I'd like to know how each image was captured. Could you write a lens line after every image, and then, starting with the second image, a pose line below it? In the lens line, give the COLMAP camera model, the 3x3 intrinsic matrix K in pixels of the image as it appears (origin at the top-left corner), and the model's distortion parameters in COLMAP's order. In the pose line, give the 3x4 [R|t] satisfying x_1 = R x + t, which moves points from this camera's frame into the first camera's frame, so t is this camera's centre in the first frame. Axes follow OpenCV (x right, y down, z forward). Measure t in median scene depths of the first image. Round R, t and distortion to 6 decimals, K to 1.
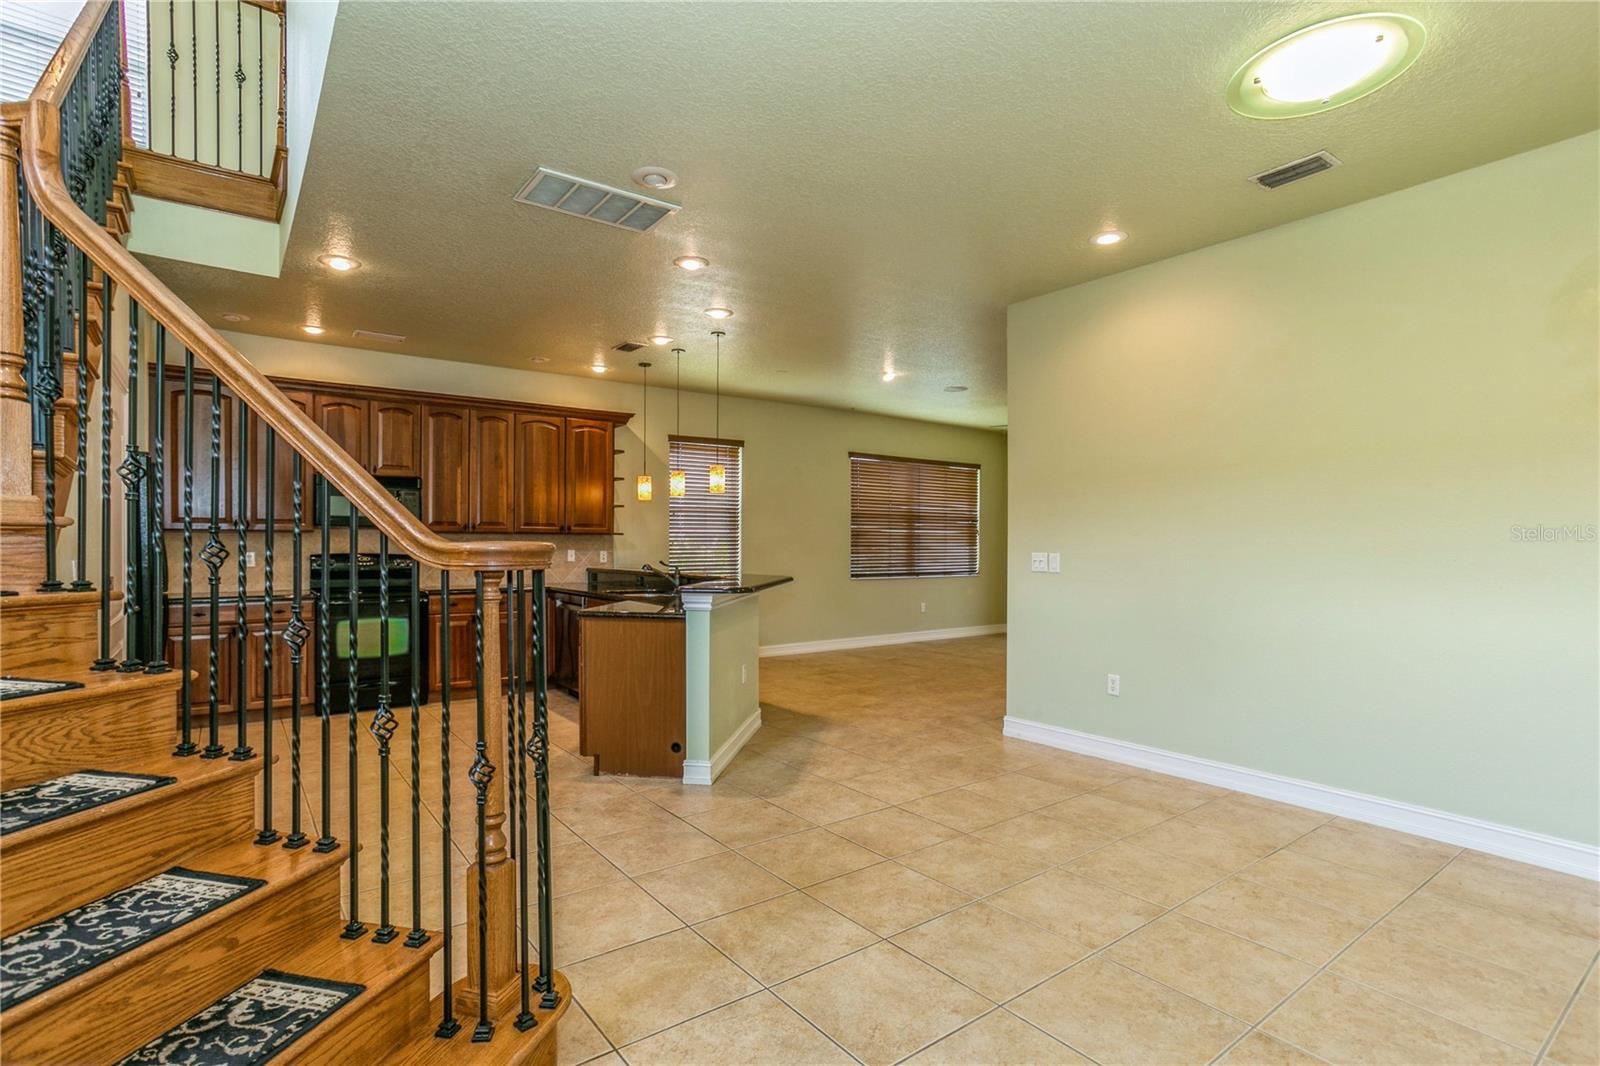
lens RADIAL K [[776.1, 0, 795.6], [0, 776.1, 545.1], [0, 0, 1]] dist [-0.052965, 0.000112]
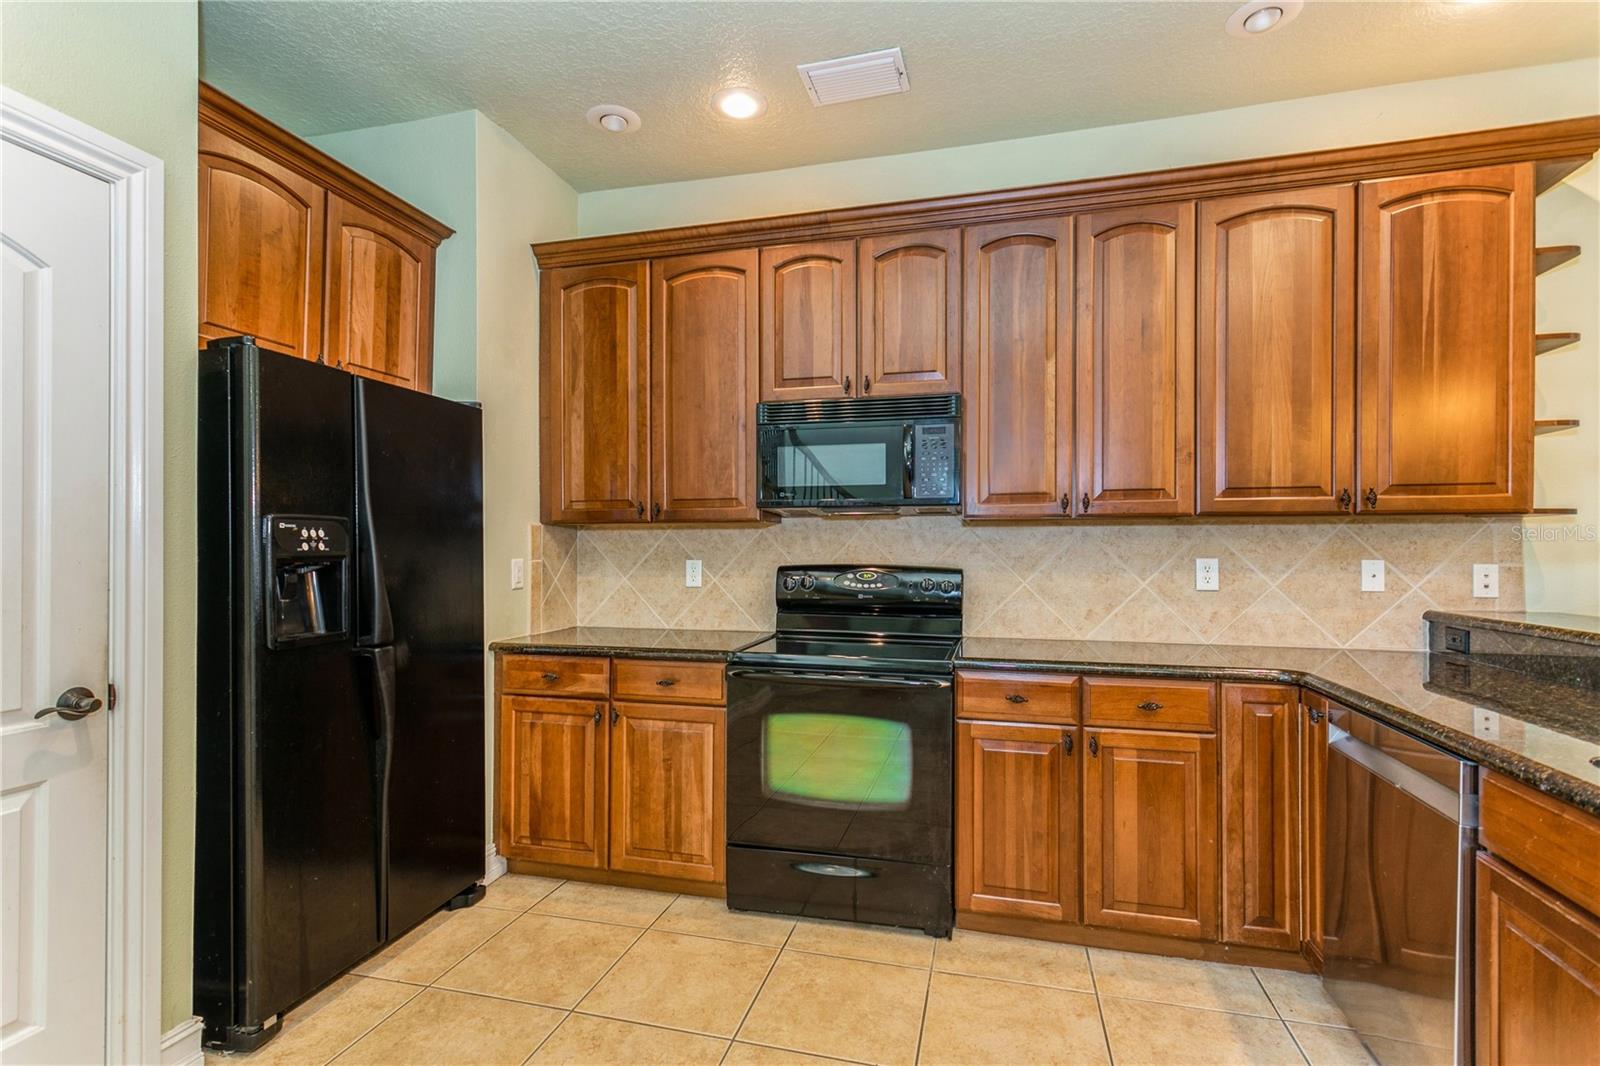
lens RADIAL K [[764.8, 0, 795.8], [0, 764.8, 545.3], [0, 0, 1]] dist [0.013228, 0.000498]
pose [[0.624209, -0.005321, -0.781239, -0.178416], [0.000026, 0.999977, -0.006790, 0.001785], [0.781257, 0.004218, 0.624195, 0.565396]]
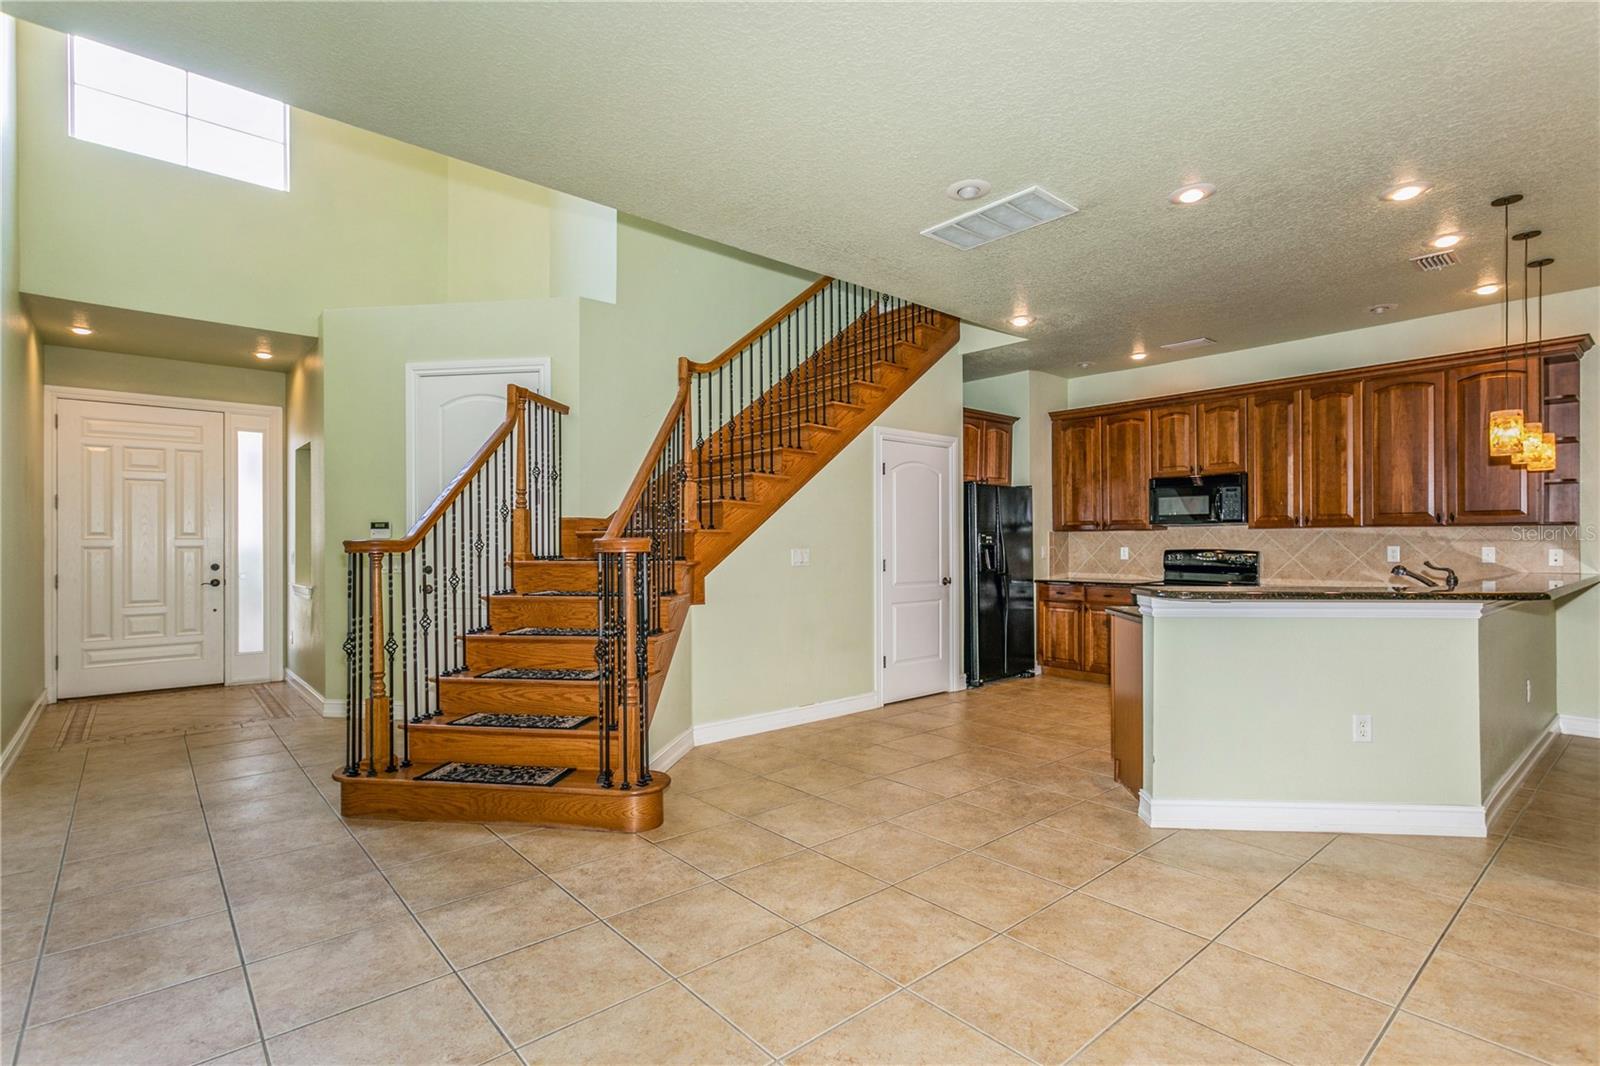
lens RADIAL K [[759.0, 0, 800.0], [0, 759.0, 533.0], [0, 0, 1]] dist [0.001771, 0.000383]
pose [[0.074714, -0.013007, -0.997120, 0.378769], [0.002053, 0.999915, -0.012889, 0.001158], [0.997203, -0.001084, 0.074734, 0.309784]]
